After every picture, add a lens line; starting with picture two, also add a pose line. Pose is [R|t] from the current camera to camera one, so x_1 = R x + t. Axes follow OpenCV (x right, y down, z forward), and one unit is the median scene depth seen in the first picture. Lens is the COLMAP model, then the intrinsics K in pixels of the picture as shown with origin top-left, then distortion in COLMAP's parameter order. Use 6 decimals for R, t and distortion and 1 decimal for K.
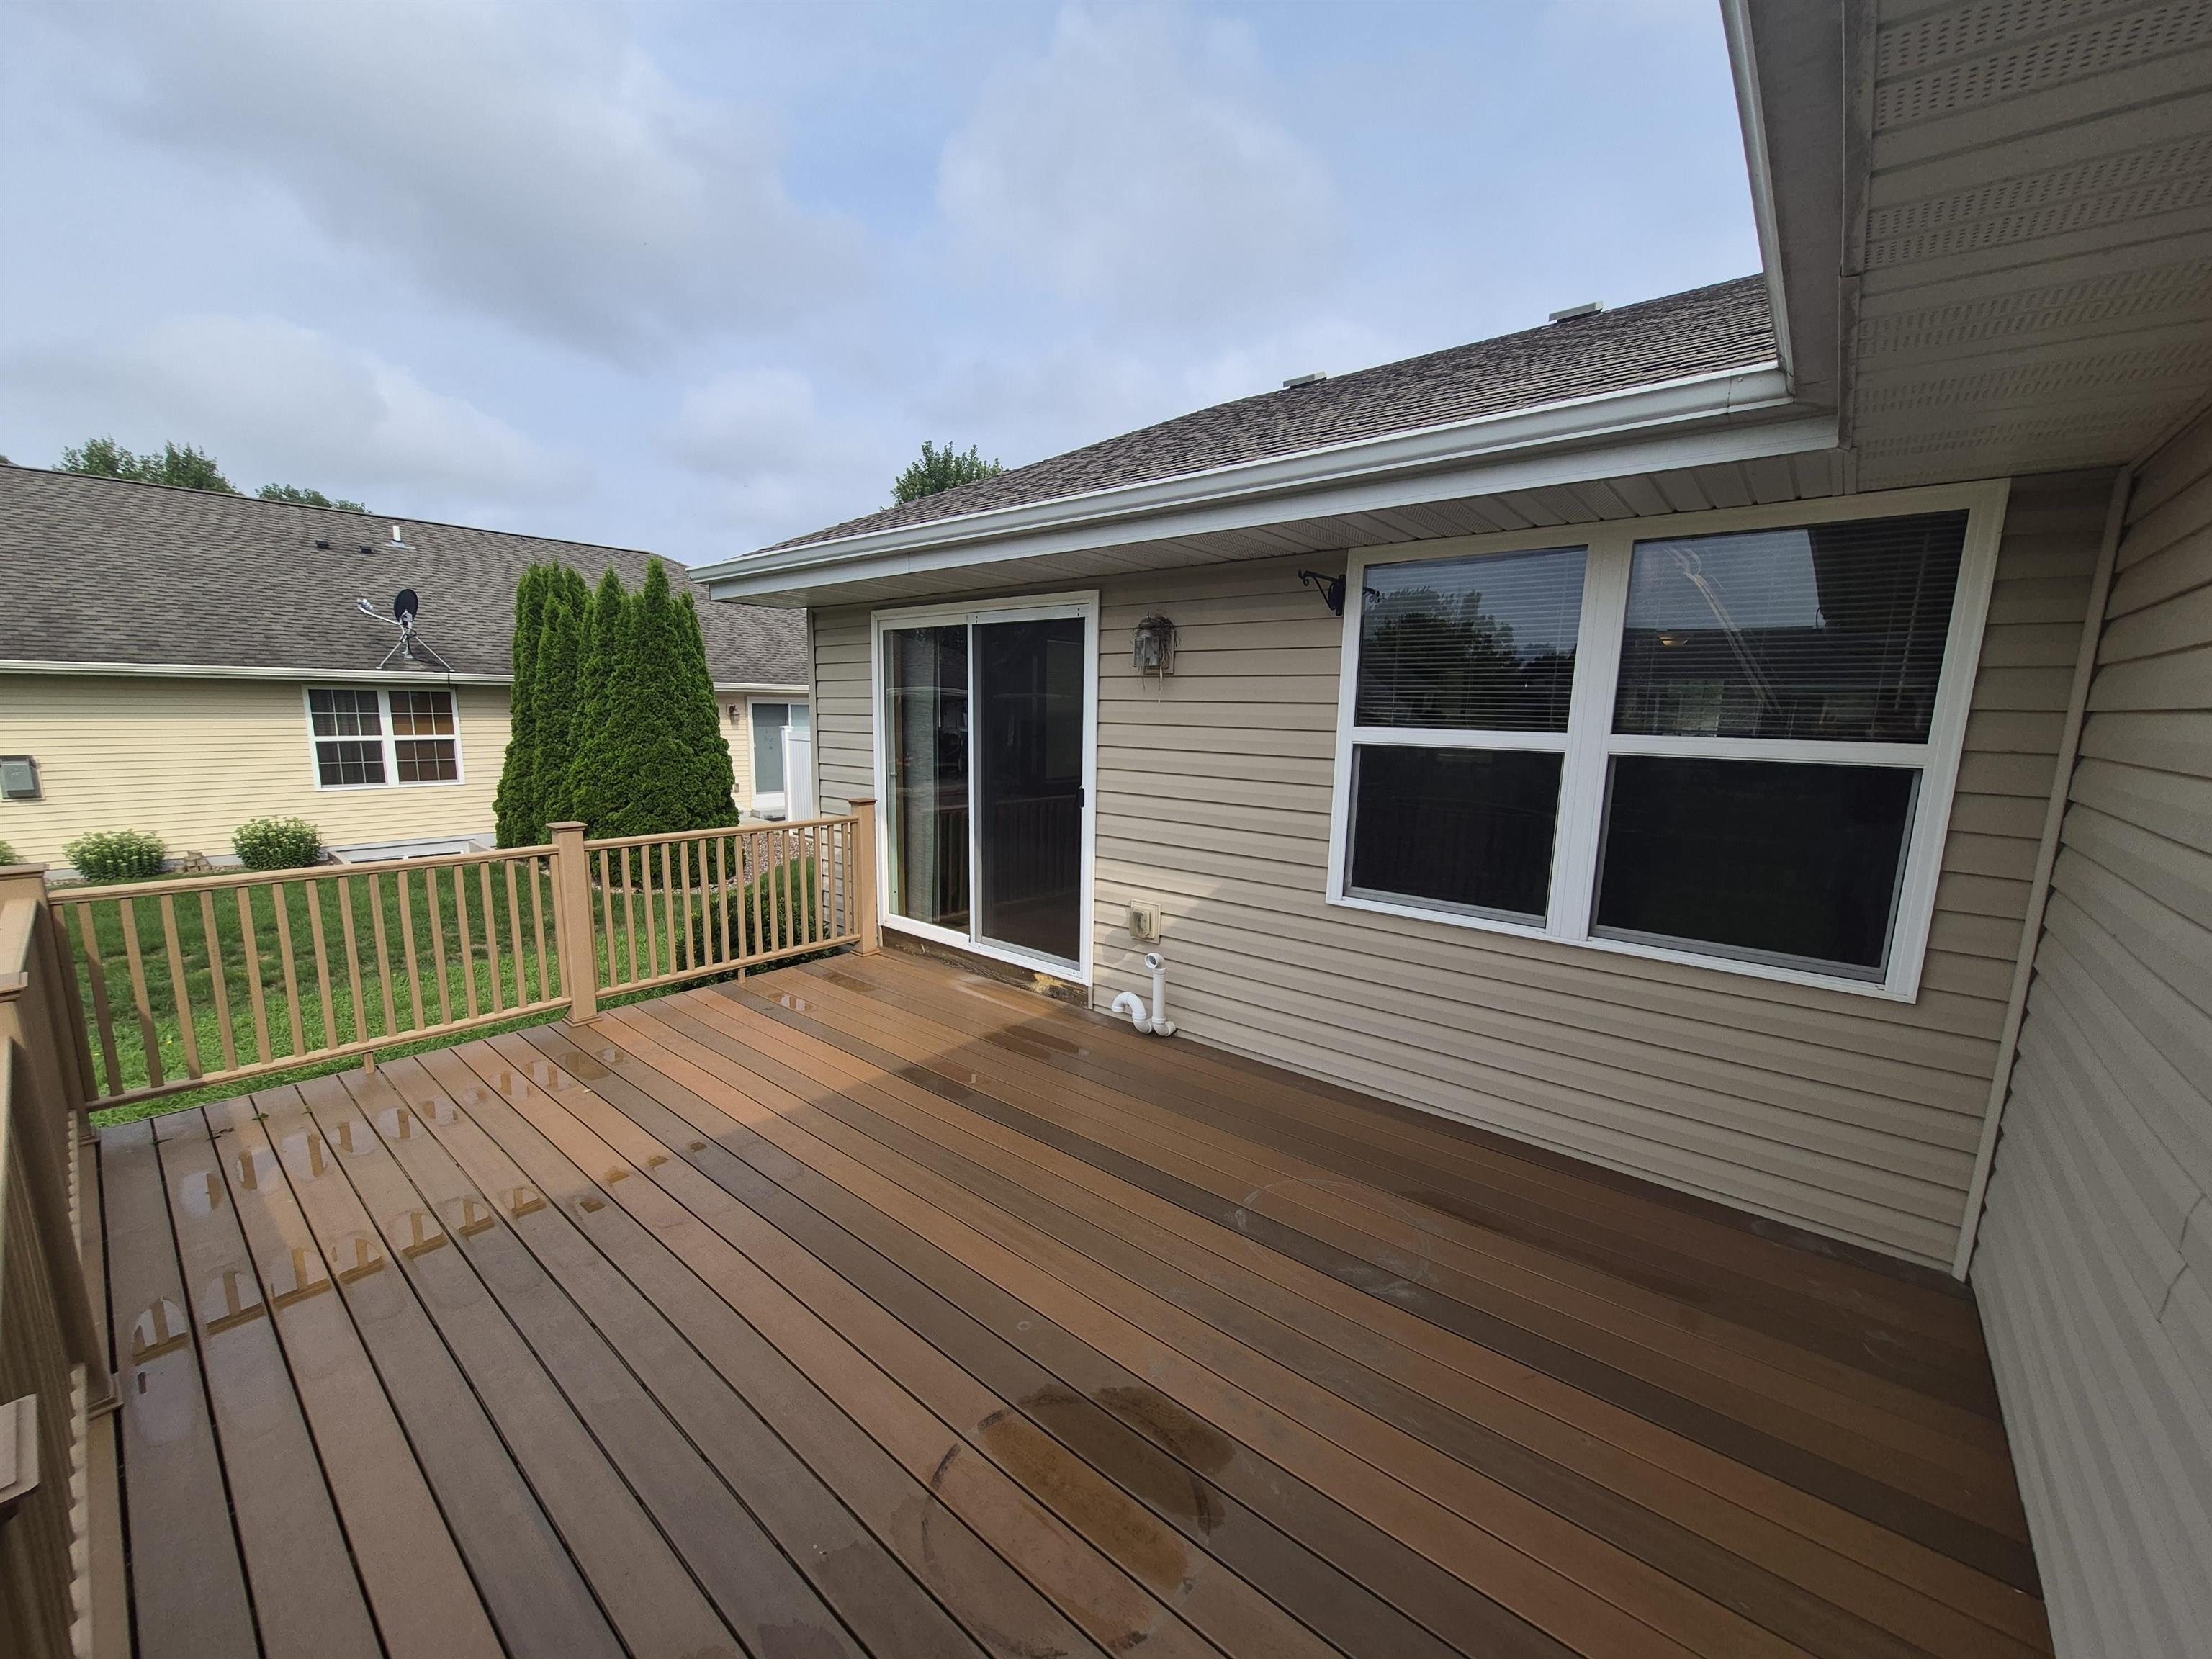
lens RADIAL K [[873.3, 0, 1100.6], [0, 873.3, 841.3], [0, 0, 1]] dist [0.003365, -0.000719]
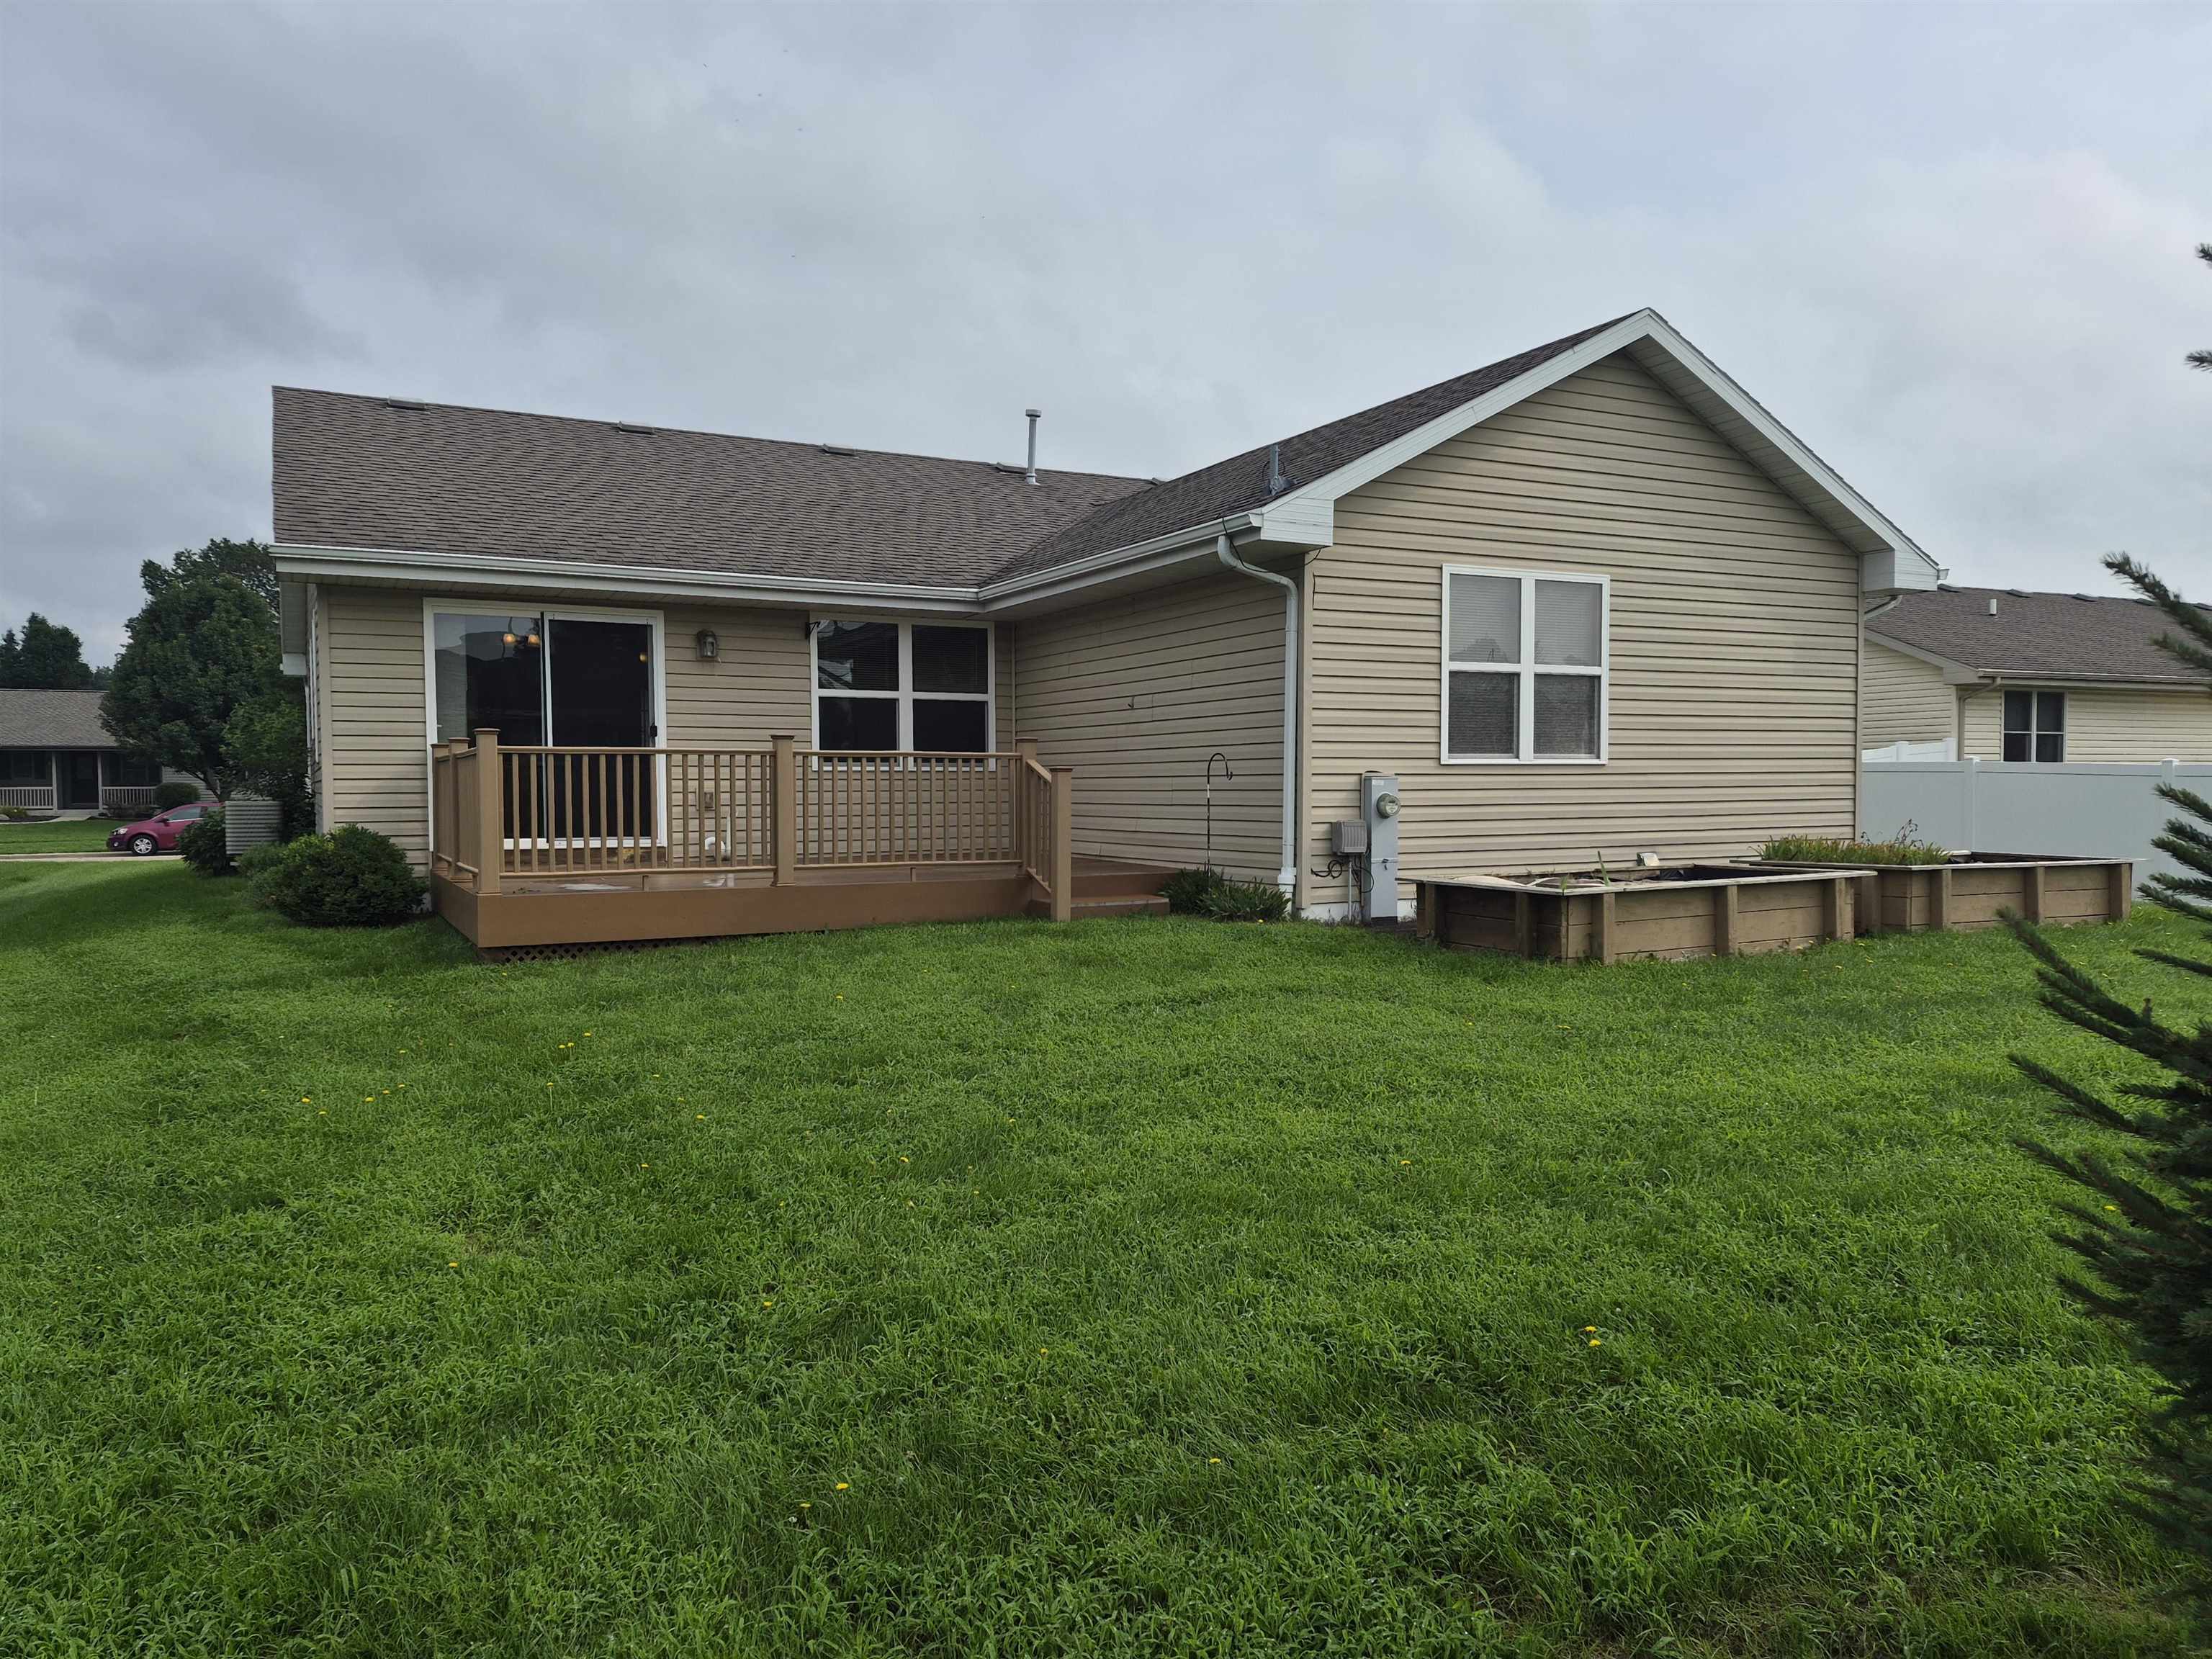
lens RADIAL K [[1456.6, 0, 1102.8], [0, 1456.6, 829.5], [0, 0, 1]] dist [0.007717, 0.000373]
pose [[0.339215, -0.047977, 0.939485, -0.930338], [0.154301, 0.988010, -0.005258, 0.111309], [-0.927968, 0.146747, 0.342550, -0.283394]]
